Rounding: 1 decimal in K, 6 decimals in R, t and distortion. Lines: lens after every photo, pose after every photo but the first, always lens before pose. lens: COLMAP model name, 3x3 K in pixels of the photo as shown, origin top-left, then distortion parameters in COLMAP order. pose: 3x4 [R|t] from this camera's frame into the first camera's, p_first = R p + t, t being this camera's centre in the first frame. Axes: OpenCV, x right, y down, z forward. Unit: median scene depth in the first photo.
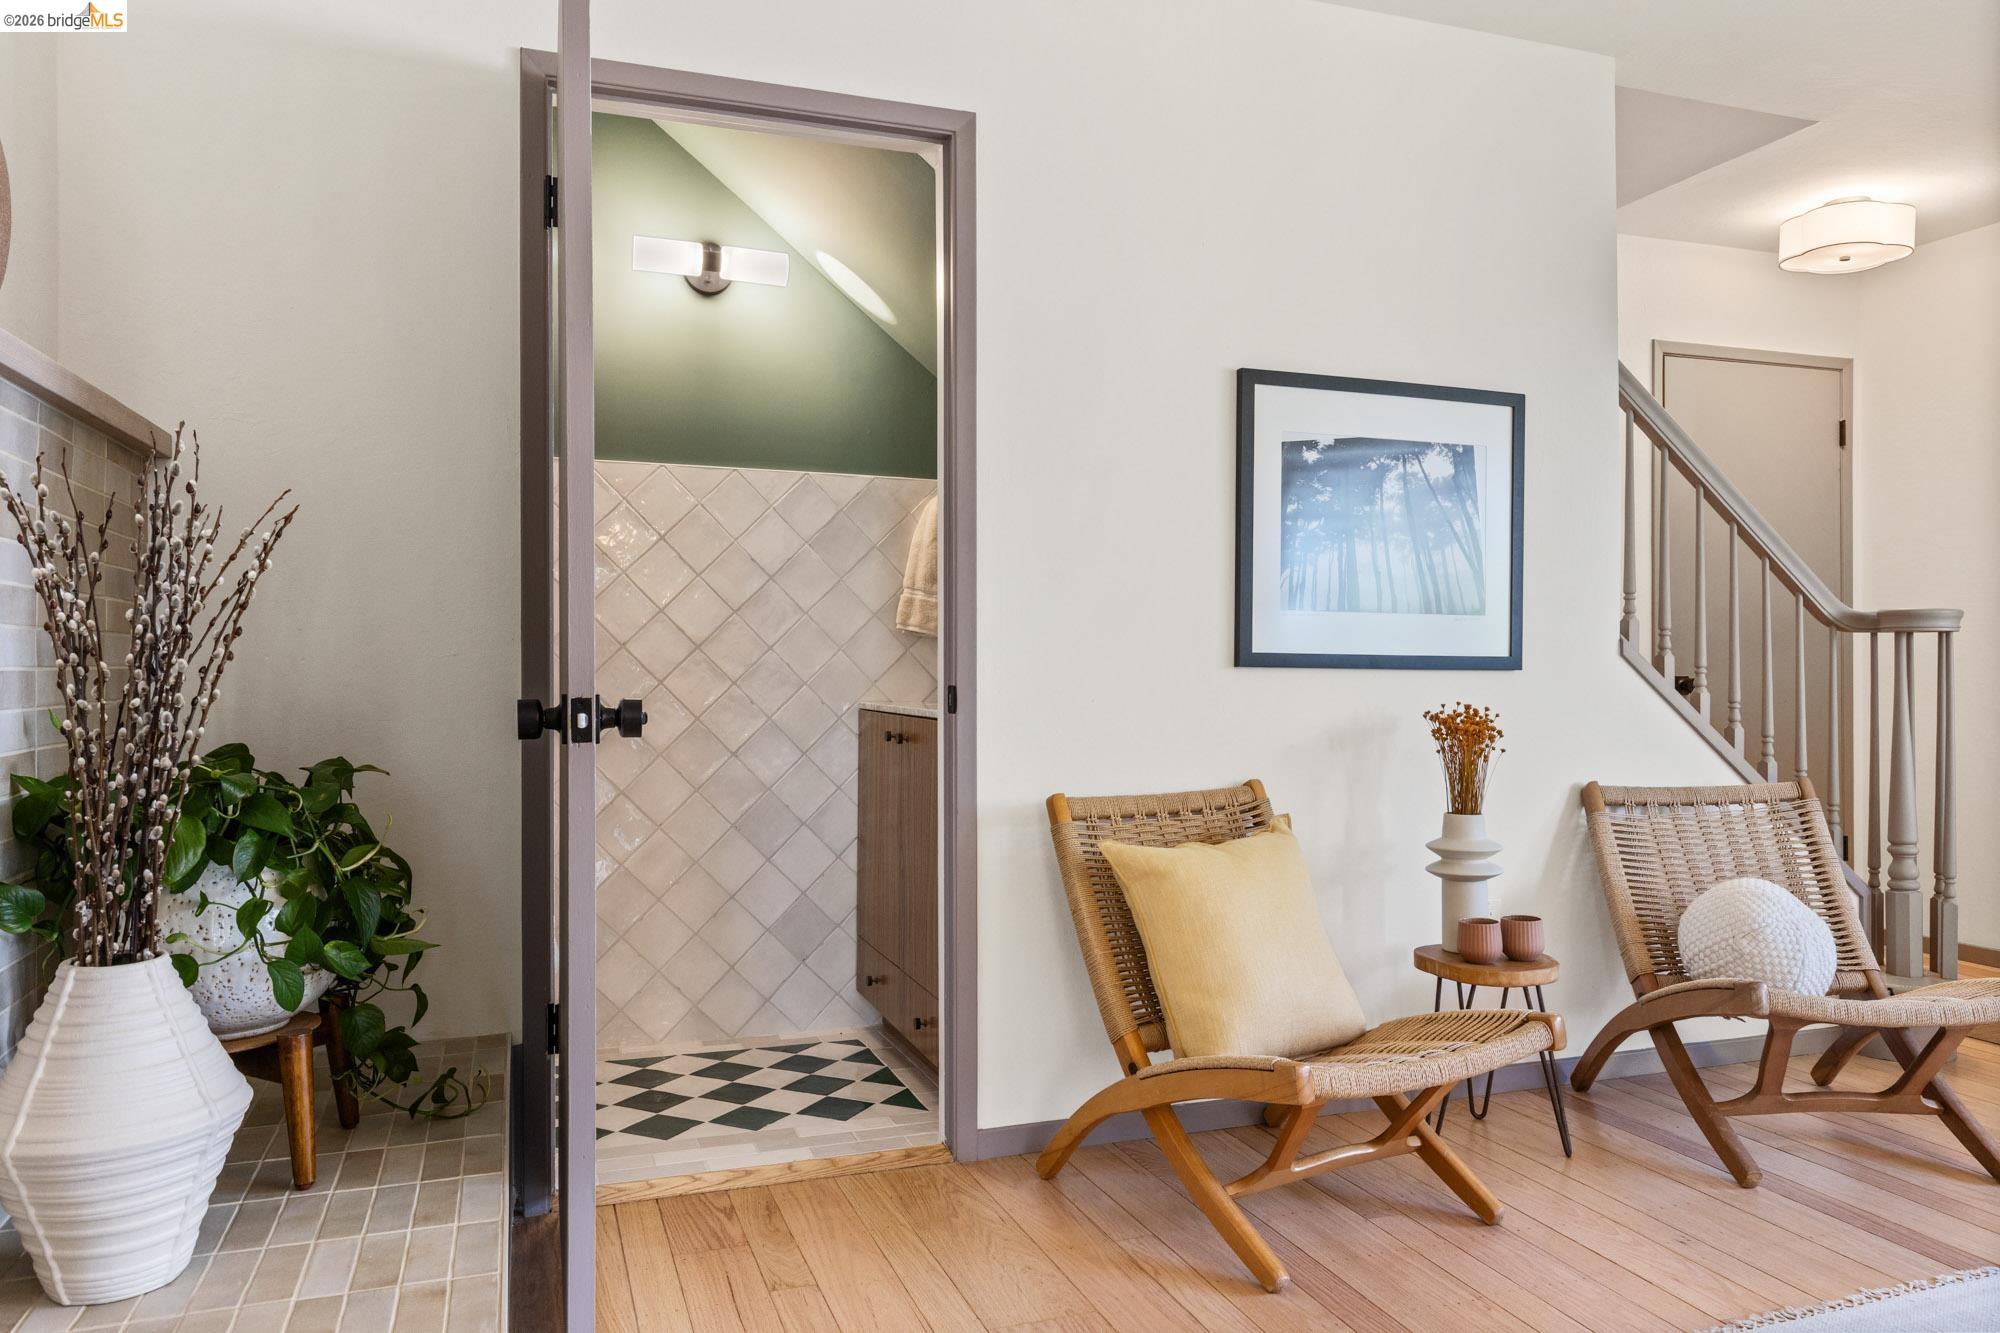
lens RADIAL K [[1371.8, 0, 998.5], [0, 1371.8, 668.9], [0, 0, 1]] dist [-0.006976, -0.002541]
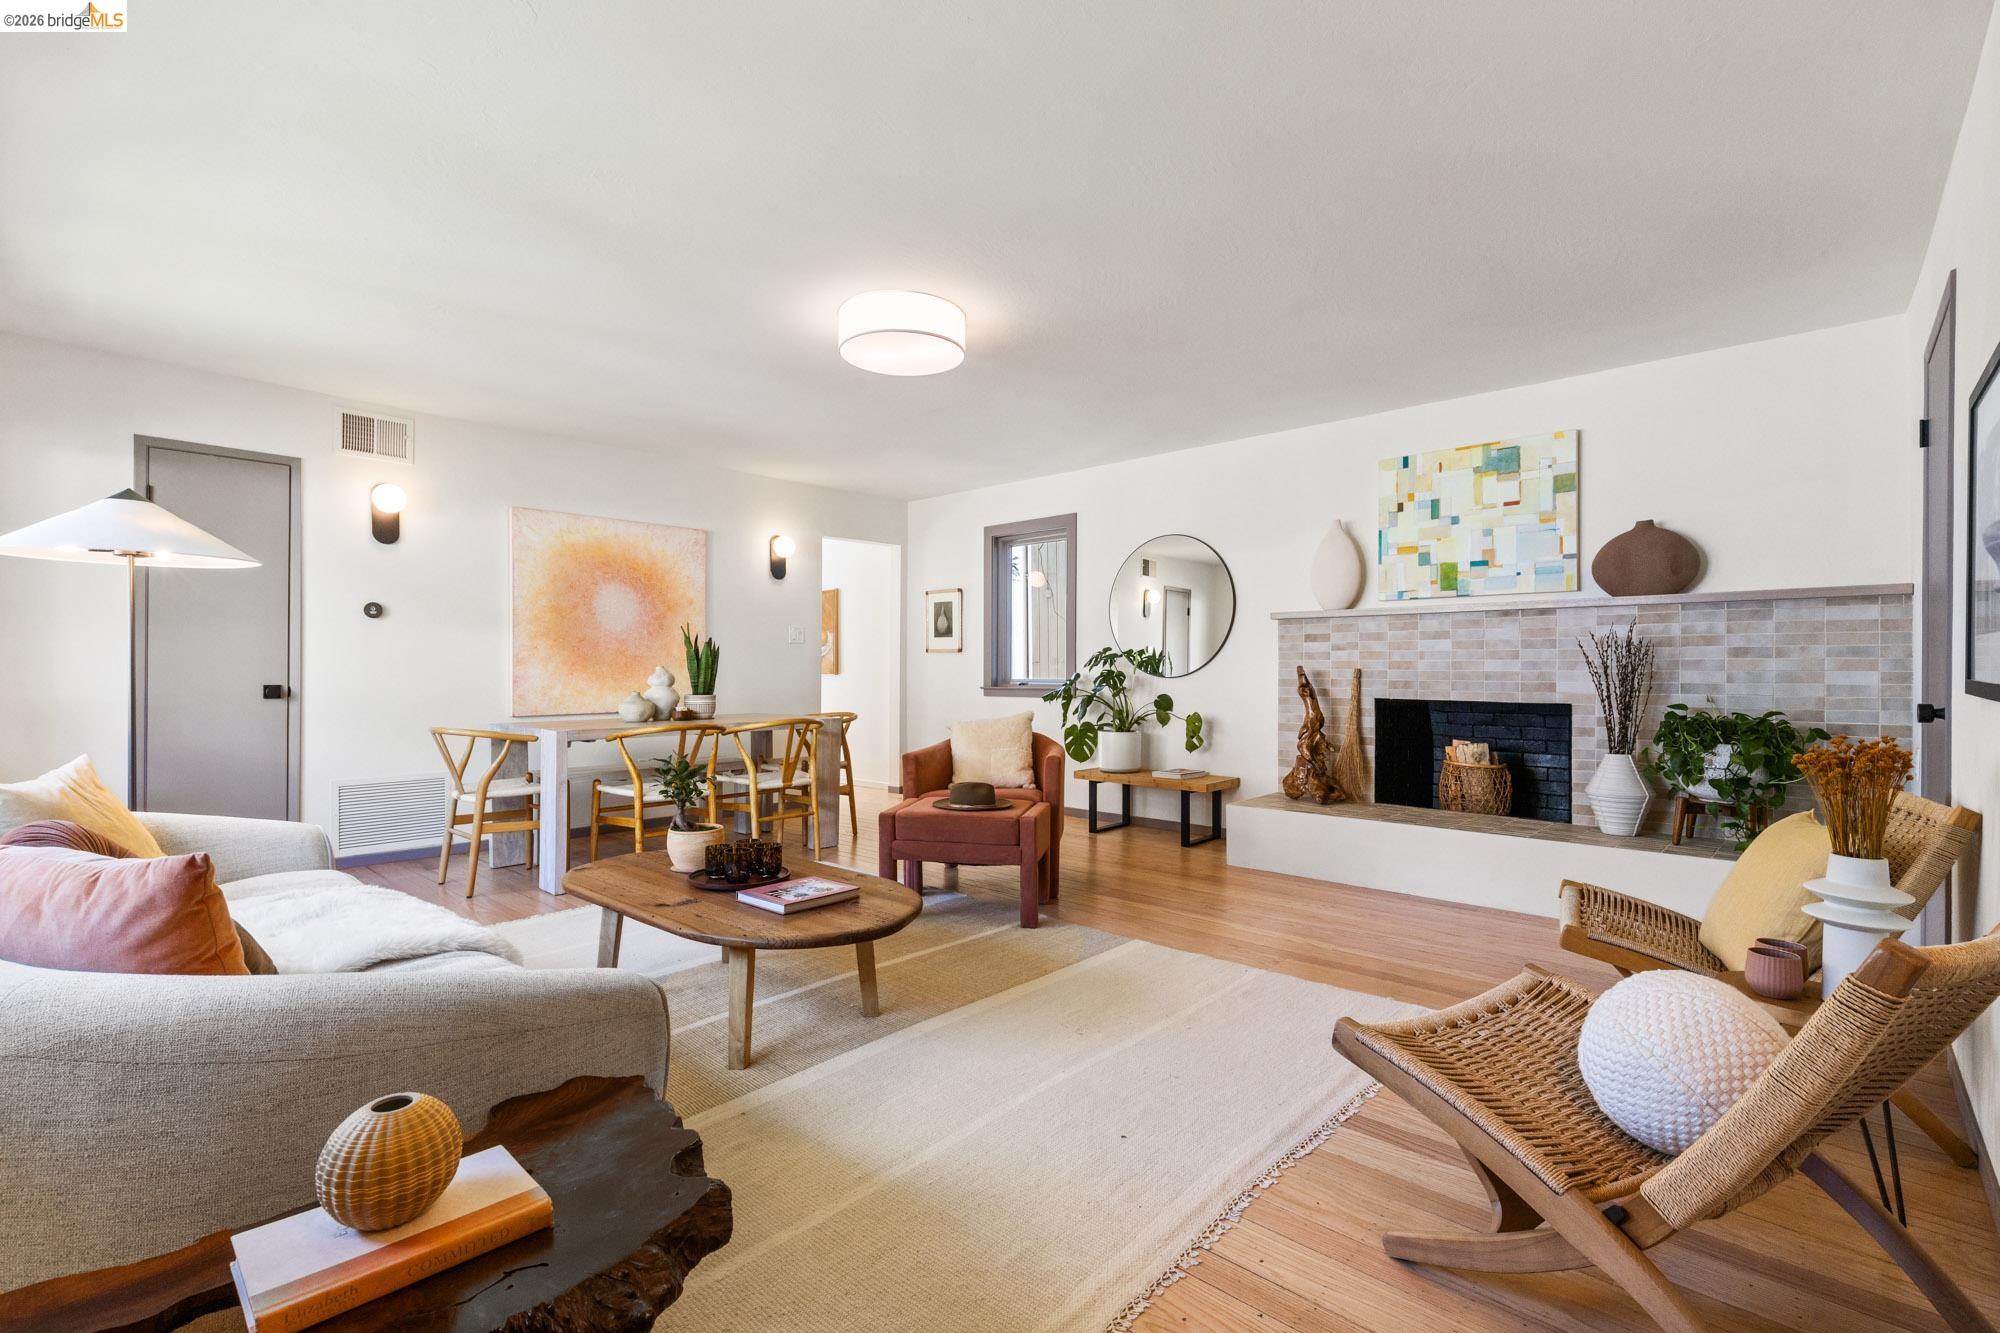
lens RADIAL K [[909.2, 0, 982.9], [0, 909.2, 656.5], [0, 0, 1]] dist [0.007432, -0.000075]
pose [[-0.886906, -0.013570, -0.461751, 1.100331], [-0.011402, 0.999907, -0.007486, -0.016454], [0.461809, -0.001375, -0.886978, 1.222693]]
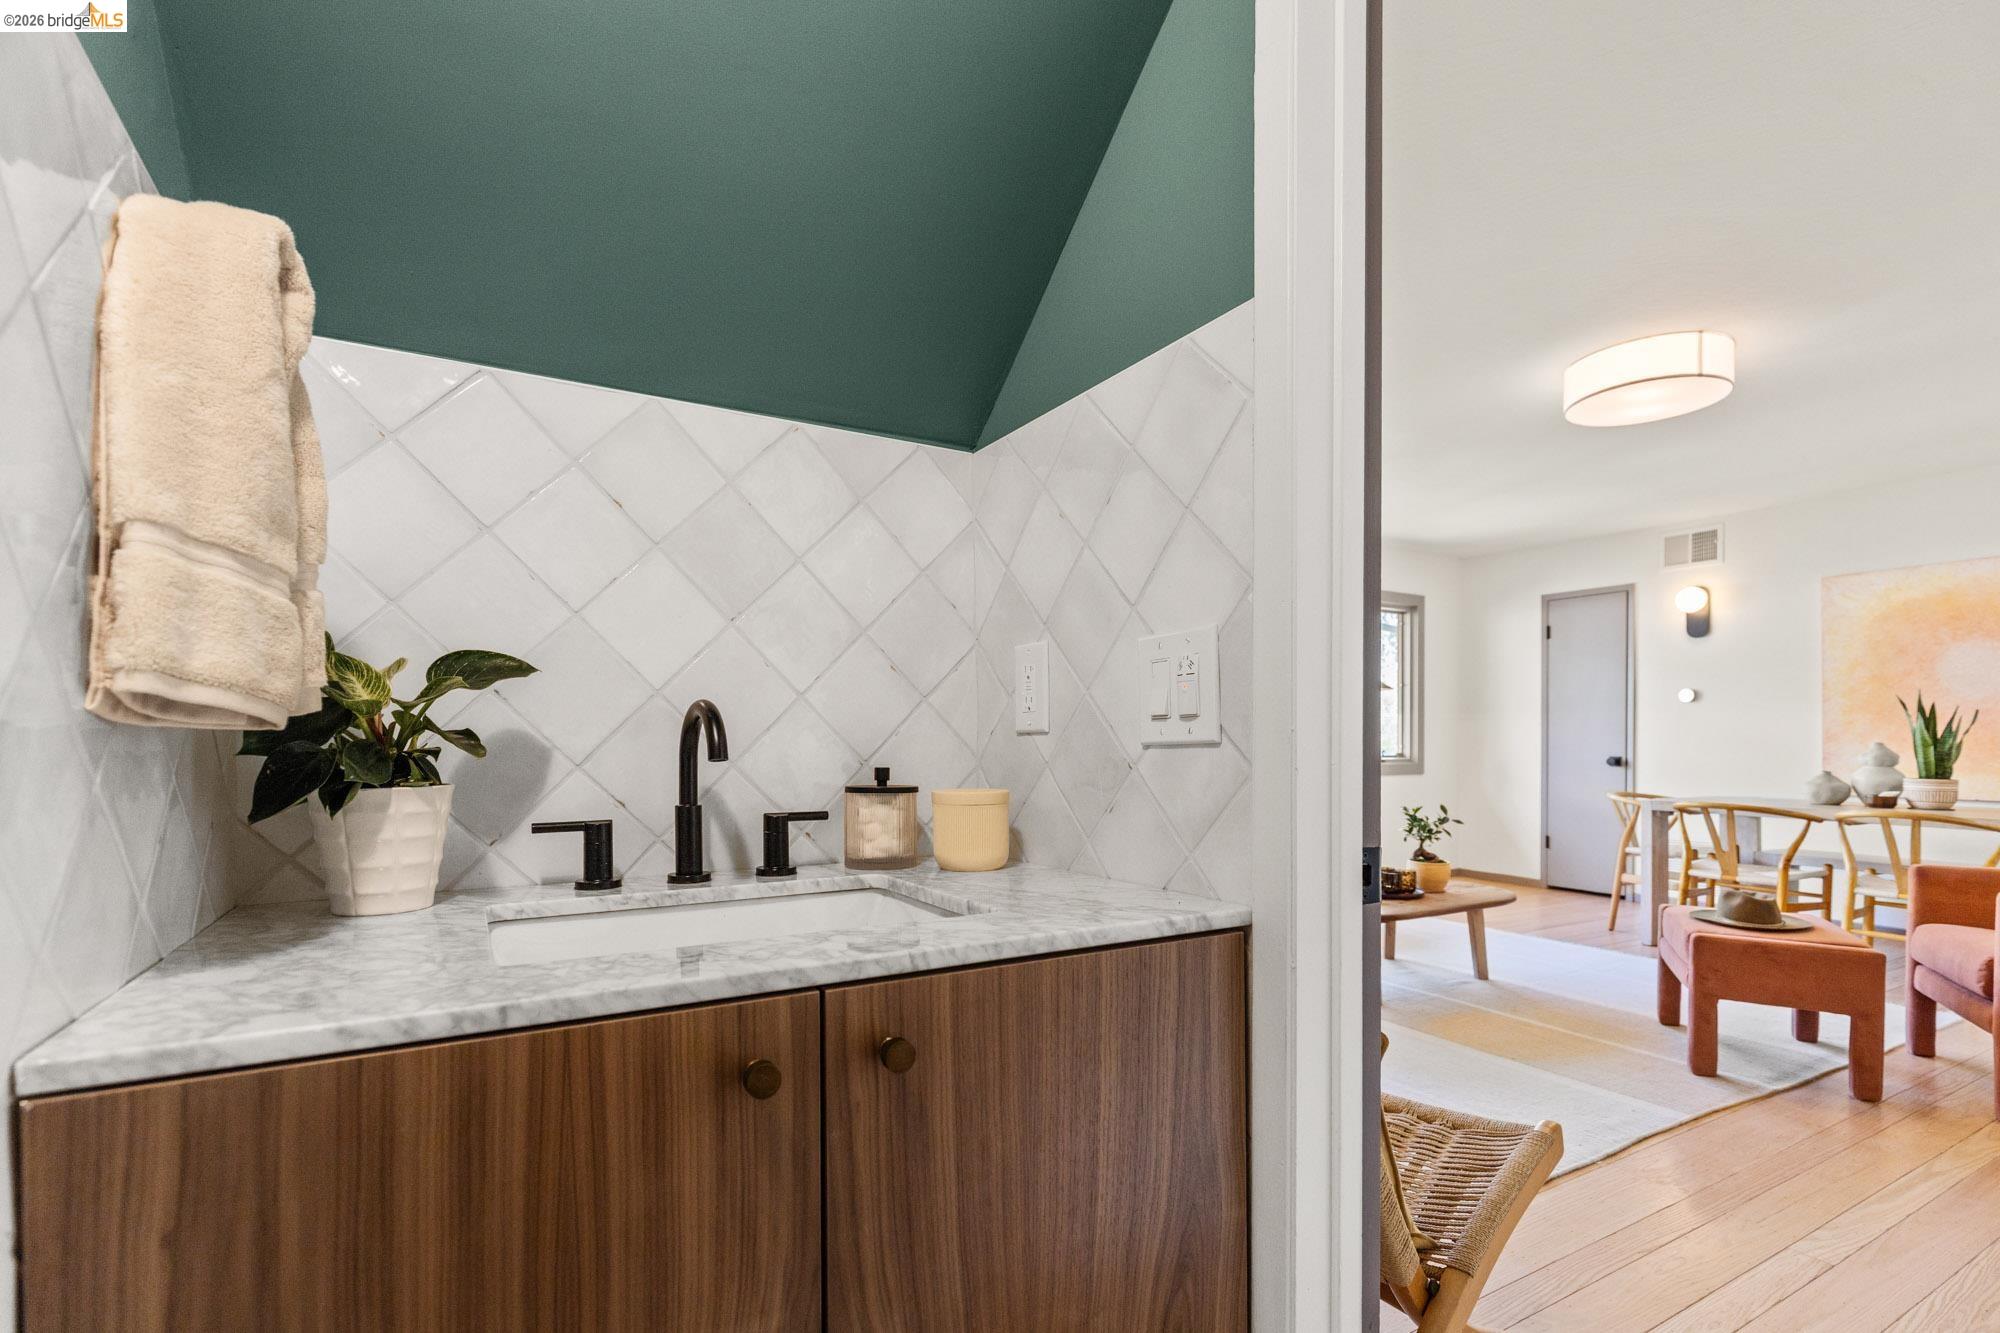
lens RADIAL K [[909.2, 0, 1008.7], [0, 909.2, 755.5], [0, 0, 1]] dist [0.007432, -0.000075]
pose [[-0.198555, -0.024083, 0.979794, -0.292859], [0.008122, 0.999623, 0.026216, -0.032103], [-0.980056, 0.013163, -0.198285, 1.096428]]
